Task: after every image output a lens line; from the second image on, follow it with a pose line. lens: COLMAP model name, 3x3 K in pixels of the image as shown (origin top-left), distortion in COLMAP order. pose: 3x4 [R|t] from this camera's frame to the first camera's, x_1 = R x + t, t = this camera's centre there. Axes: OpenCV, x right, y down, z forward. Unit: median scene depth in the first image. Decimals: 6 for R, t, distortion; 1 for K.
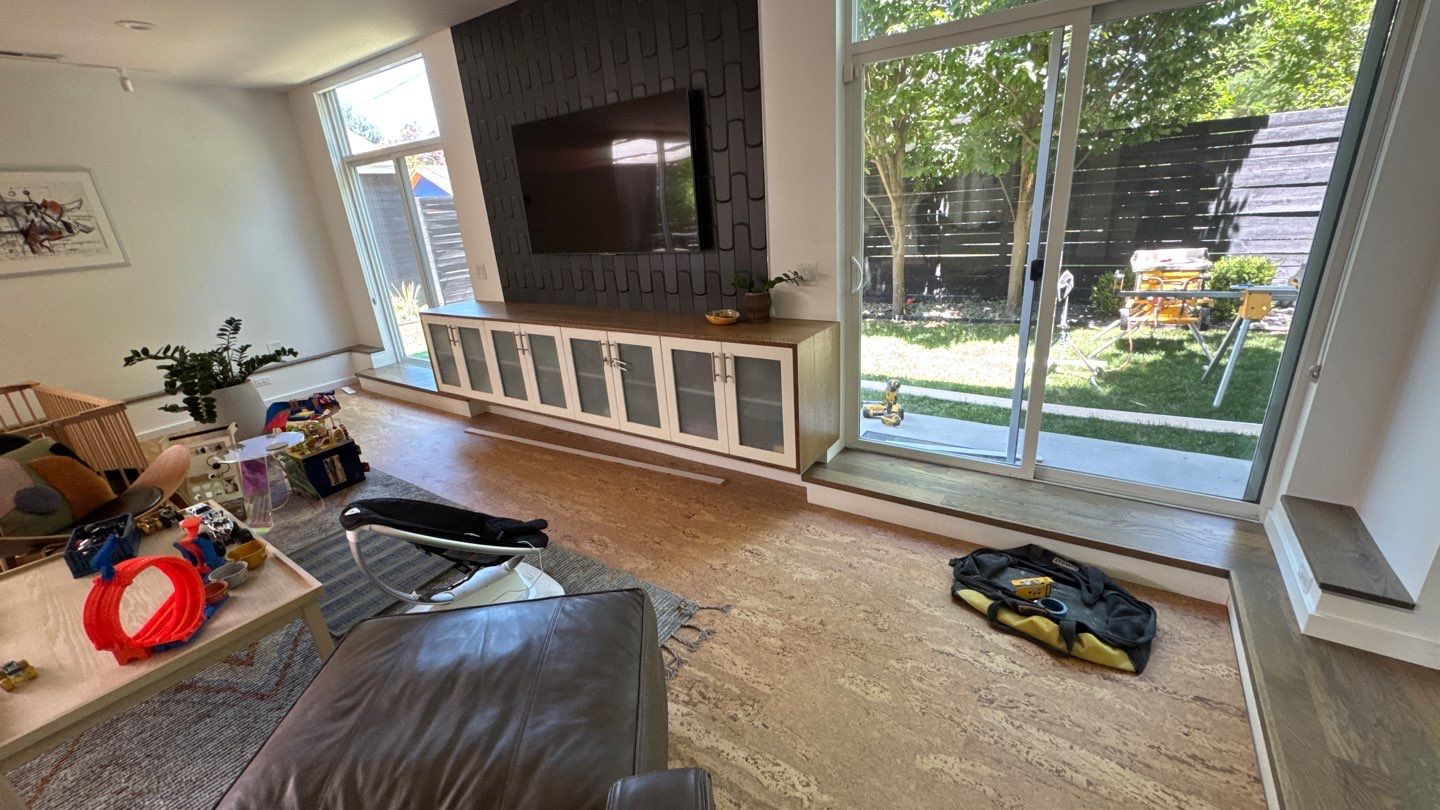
lens RADIAL K [[576.7, 0, 720.0], [0, 576.7, 405.0], [0, 0, 1]] dist [-0.001885, 0.000346]
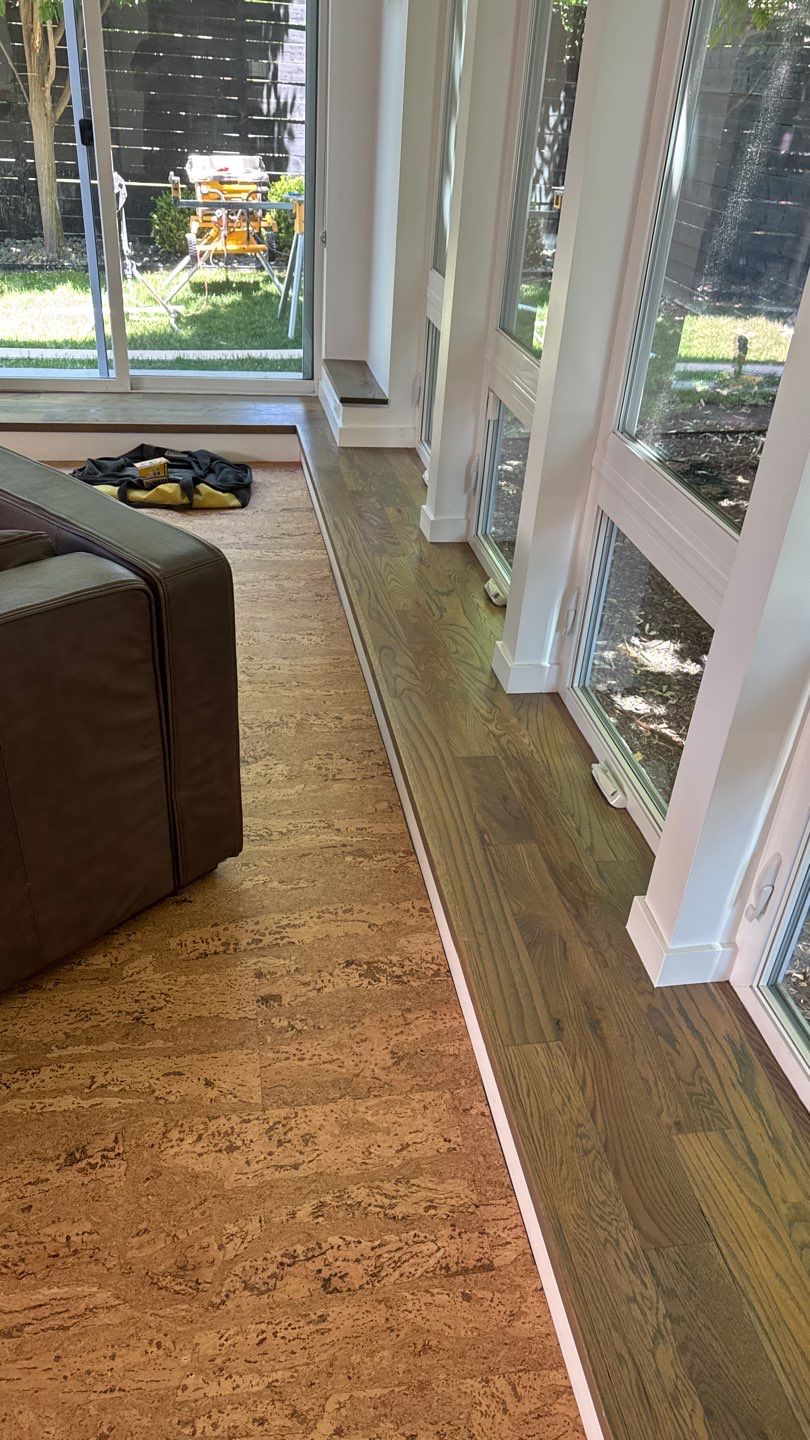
lens RADIAL K [[1002.5, 0, 405.0], [0, 1002.5, 720.0], [0, 0, 1]] dist [0.005799, 0.000349]
pose [[0.705814, -0.285070, 0.648508, -0.198514], [0.129133, 0.951894, 0.277888, 0.141567], [-0.696528, -0.112394, 0.708672, -0.293046]]
